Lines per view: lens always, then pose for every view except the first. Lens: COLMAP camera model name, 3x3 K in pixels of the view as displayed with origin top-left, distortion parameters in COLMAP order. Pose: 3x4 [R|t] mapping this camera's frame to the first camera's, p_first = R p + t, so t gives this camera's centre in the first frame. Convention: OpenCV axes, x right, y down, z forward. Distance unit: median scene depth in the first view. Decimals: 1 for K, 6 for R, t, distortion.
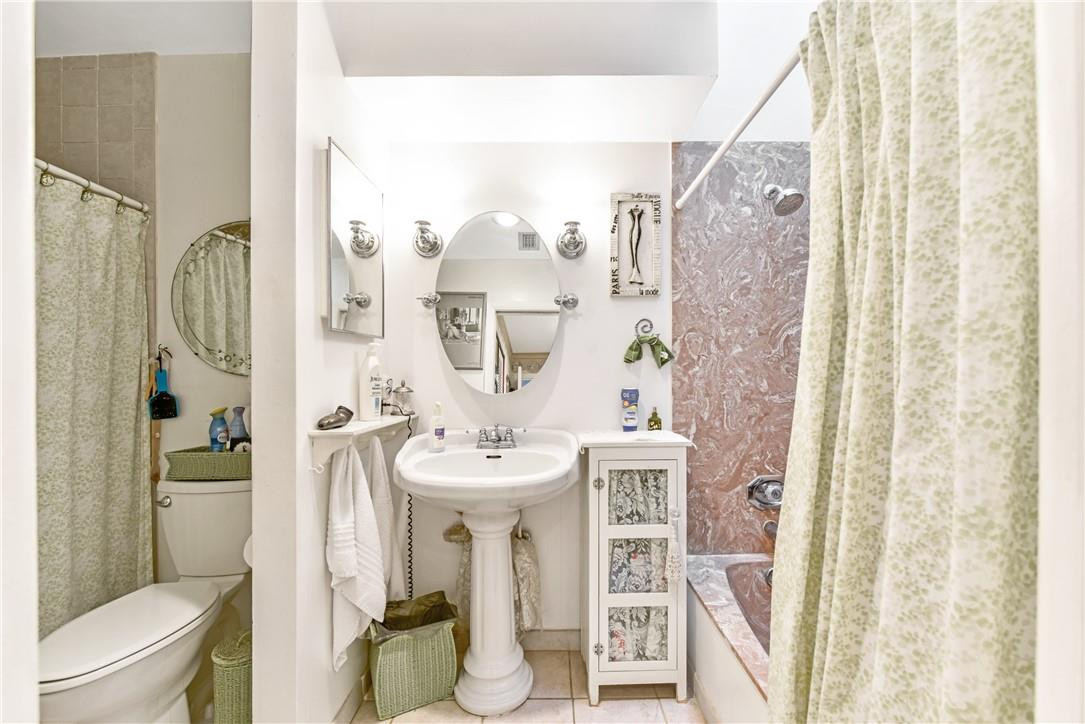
lens RADIAL K [[436.5, 0, 542.3], [0, 436.5, 366.6], [0, 0, 1]] dist [-0.008064, -0.000038]
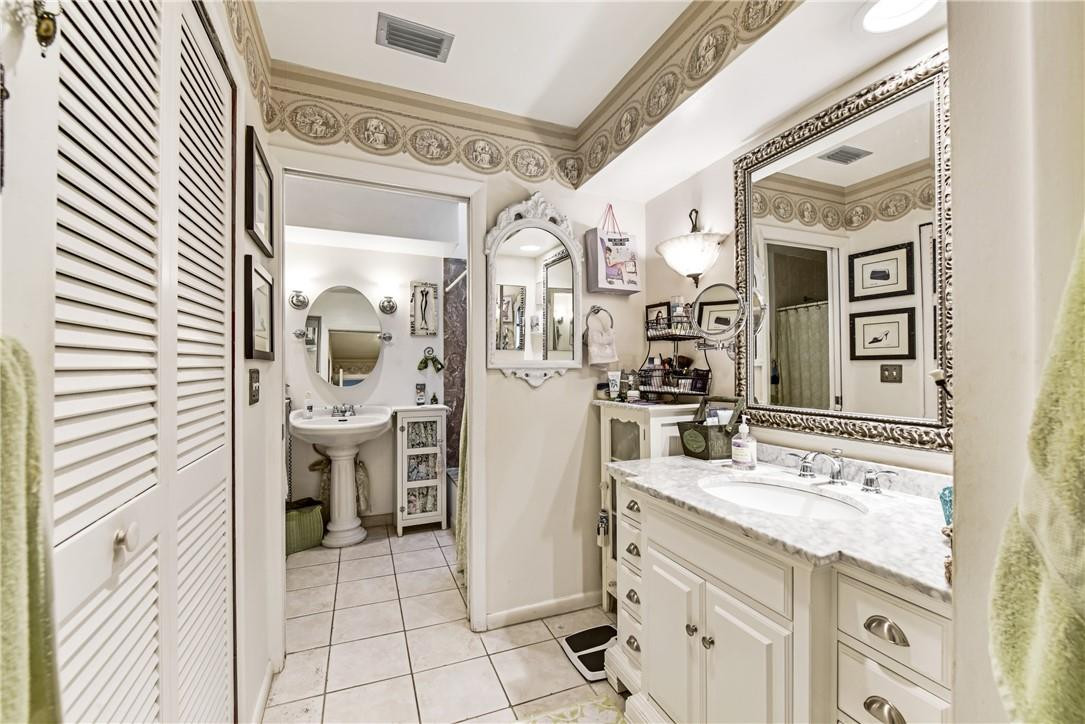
lens RADIAL K [[493.6, 0, 597.5], [0, 493.6, 370.0], [0, 0, 1]] dist [-0.011125, -0.000127]
pose [[0.891985, 0.000962, 0.452064, -0.092628], [-0.005448, 0.999948, 0.008621, -0.033572], [-0.452032, -0.010153, 0.891944, -1.373114]]
